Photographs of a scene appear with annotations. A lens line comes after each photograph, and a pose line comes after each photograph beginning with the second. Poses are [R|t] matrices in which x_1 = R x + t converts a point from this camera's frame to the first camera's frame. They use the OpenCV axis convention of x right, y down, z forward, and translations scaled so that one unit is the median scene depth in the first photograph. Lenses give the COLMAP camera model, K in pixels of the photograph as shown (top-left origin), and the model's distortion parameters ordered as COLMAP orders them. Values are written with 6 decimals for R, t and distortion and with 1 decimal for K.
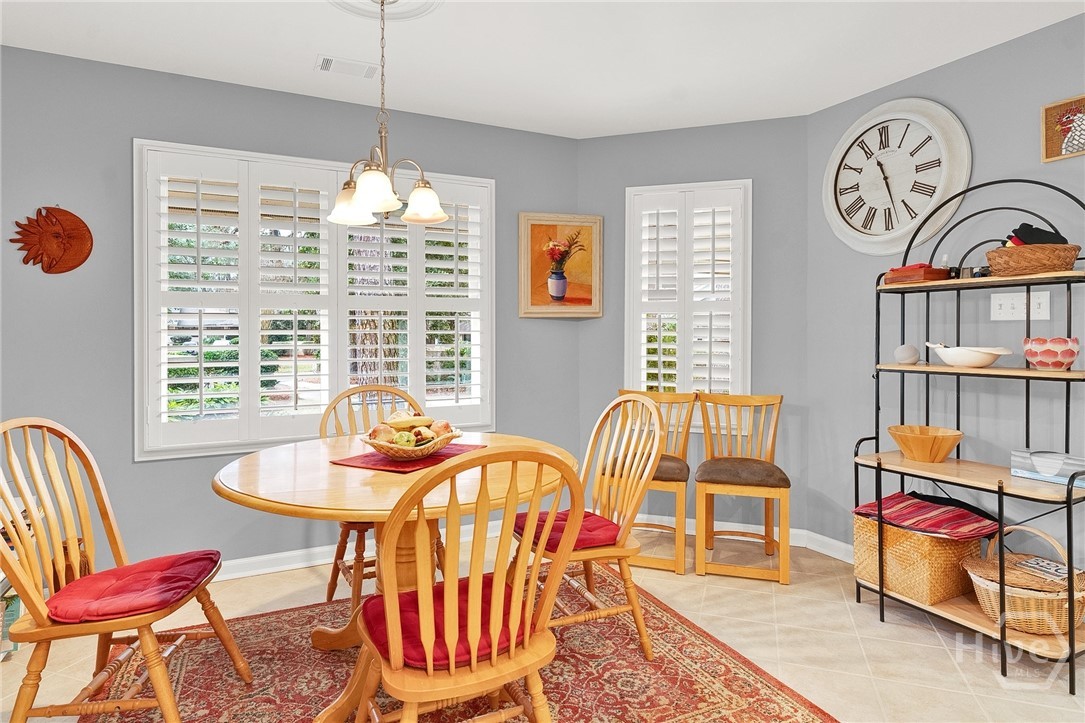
lens RADIAL K [[596.8, 0, 544.2], [0, 596.8, 333.3], [0, 0, 1]] dist [0.002574, 0.000633]
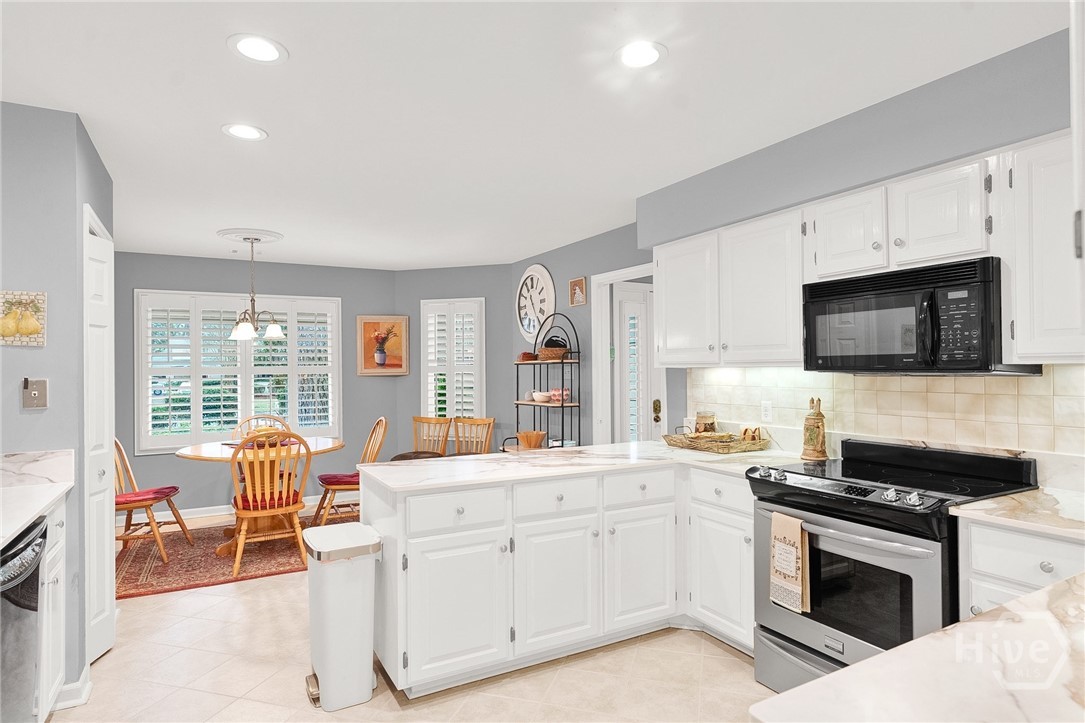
lens RADIAL K [[586.1, 0, 541.2], [0, 586.1, 366.5], [0, 0, 1]] dist [-0.002838, 0.000838]
pose [[0.999005, -0.011671, 0.043054, 0.427460], [0.011934, 0.999912, -0.005844, -0.038423], [-0.042982, 0.006352, 0.999056, -0.741168]]
